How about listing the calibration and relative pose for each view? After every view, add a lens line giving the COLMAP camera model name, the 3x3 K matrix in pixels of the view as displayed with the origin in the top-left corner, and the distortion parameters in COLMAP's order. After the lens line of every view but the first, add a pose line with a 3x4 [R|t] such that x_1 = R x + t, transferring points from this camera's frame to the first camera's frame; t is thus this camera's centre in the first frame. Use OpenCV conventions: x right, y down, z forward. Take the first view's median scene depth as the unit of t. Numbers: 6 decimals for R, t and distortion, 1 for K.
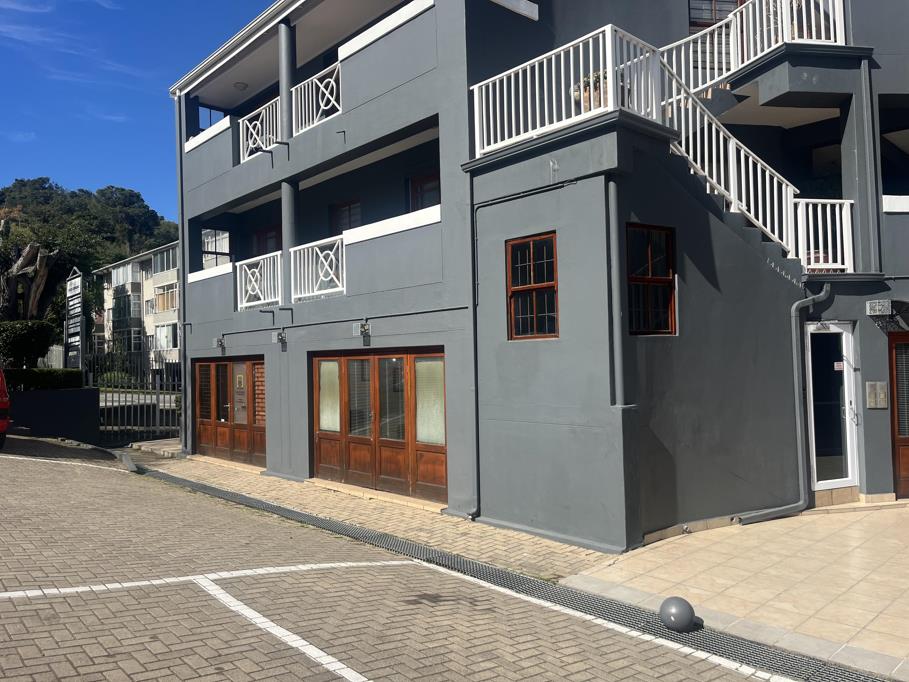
lens RADIAL K [[689.8, 0, 449.5], [0, 689.8, 342.1], [0, 0, 1]] dist [0.064691, -0.085396]
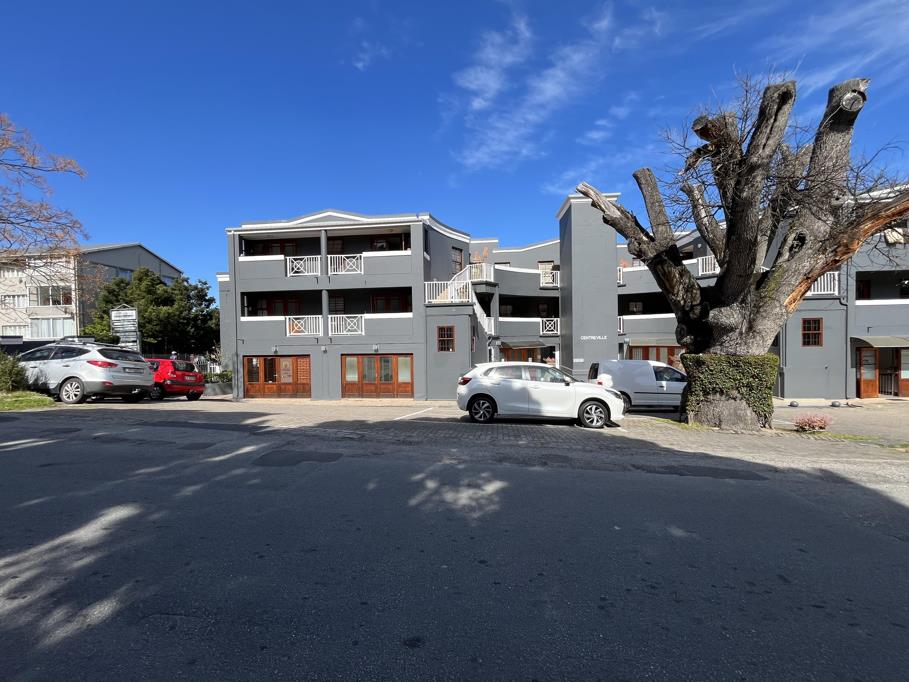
lens RADIAL K [[369.4, 0, 457.2], [0, 369.4, 342.1], [0, 0, 1]] dist [-0.002969, -0.000226]
pose [[0.751819, 0.002630, 0.659365, -1.106178], [-0.017775, 0.999709, 0.016280, -0.087429], [-0.659130, -0.023959, 0.751647, -0.573317]]
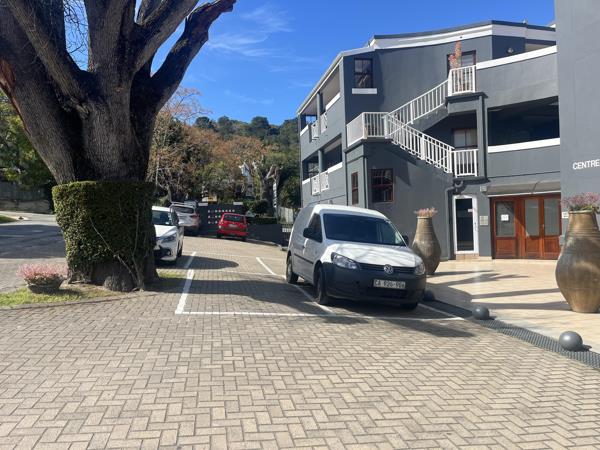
lens RADIAL K [[455.3, 0, 296.7], [0, 455.3, 225.7], [0, 0, 1]] dist [0.064691, -0.085396]
pose [[0.851280, -0.001157, -0.524711, 0.924742], [0.027505, 0.998721, 0.042421, -0.001179], [0.523990, -0.050544, 0.850223, -0.910675]]
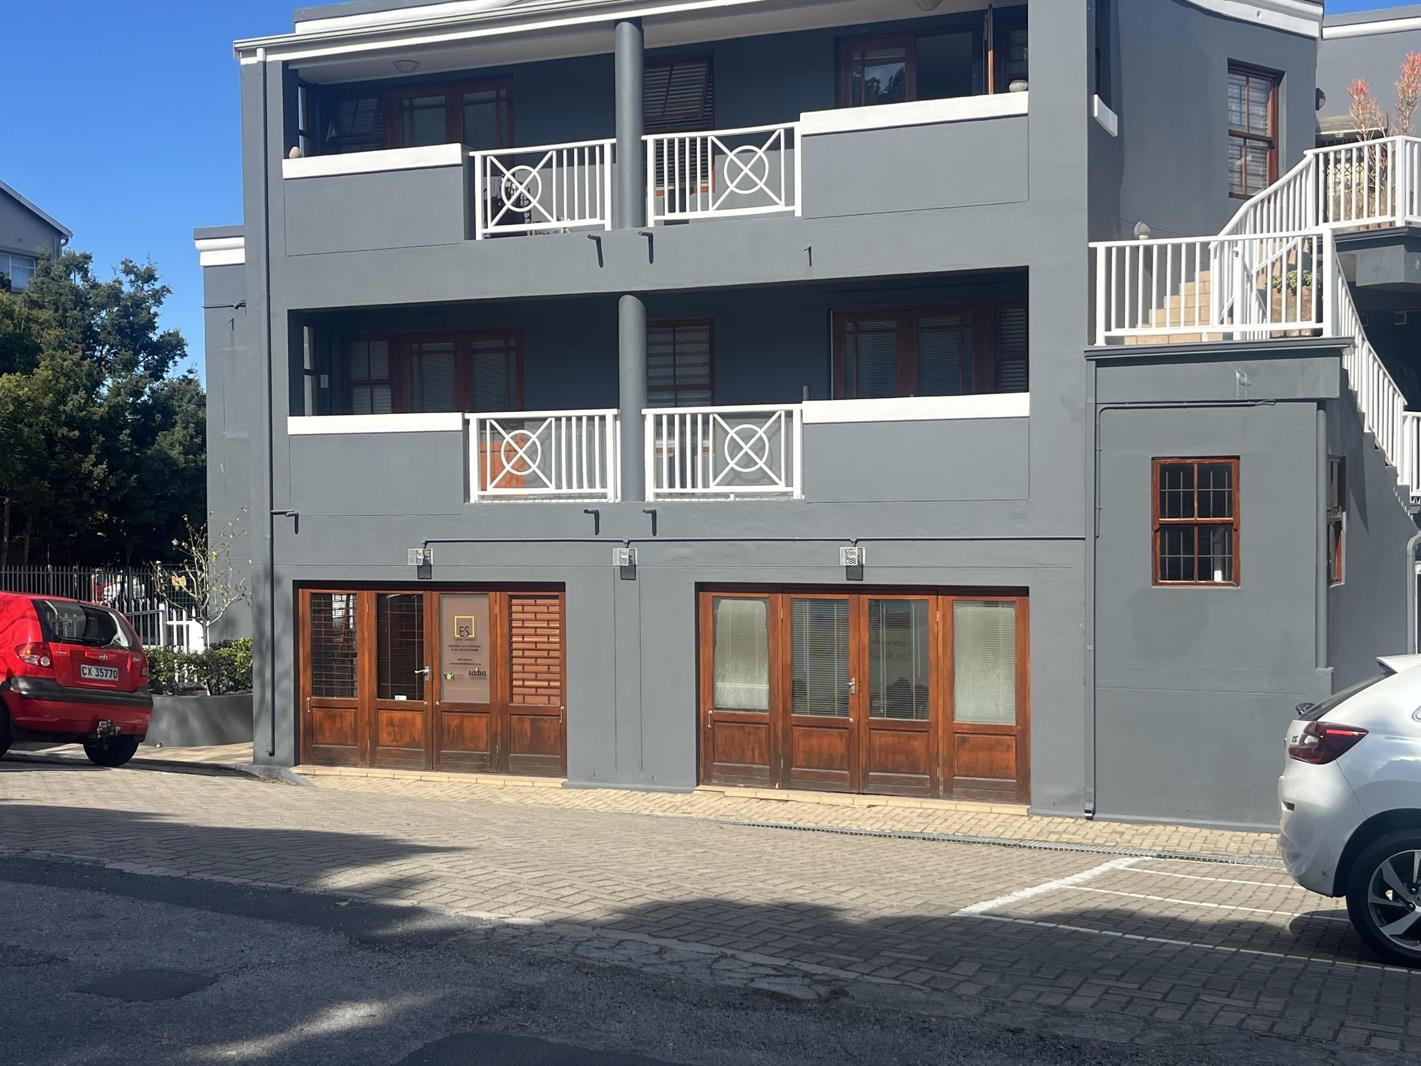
lens RADIAL K [[1713.0, 0, 710.5], [0, 1713.0, 533.0], [0, 0, 1]] dist [0.151121, -0.439491]
pose [[0.904356, 0.012644, 0.426591, -1.119013], [-0.025914, 0.999344, 0.025317, -0.092095], [-0.425991, -0.033950, 0.904090, -0.513849]]
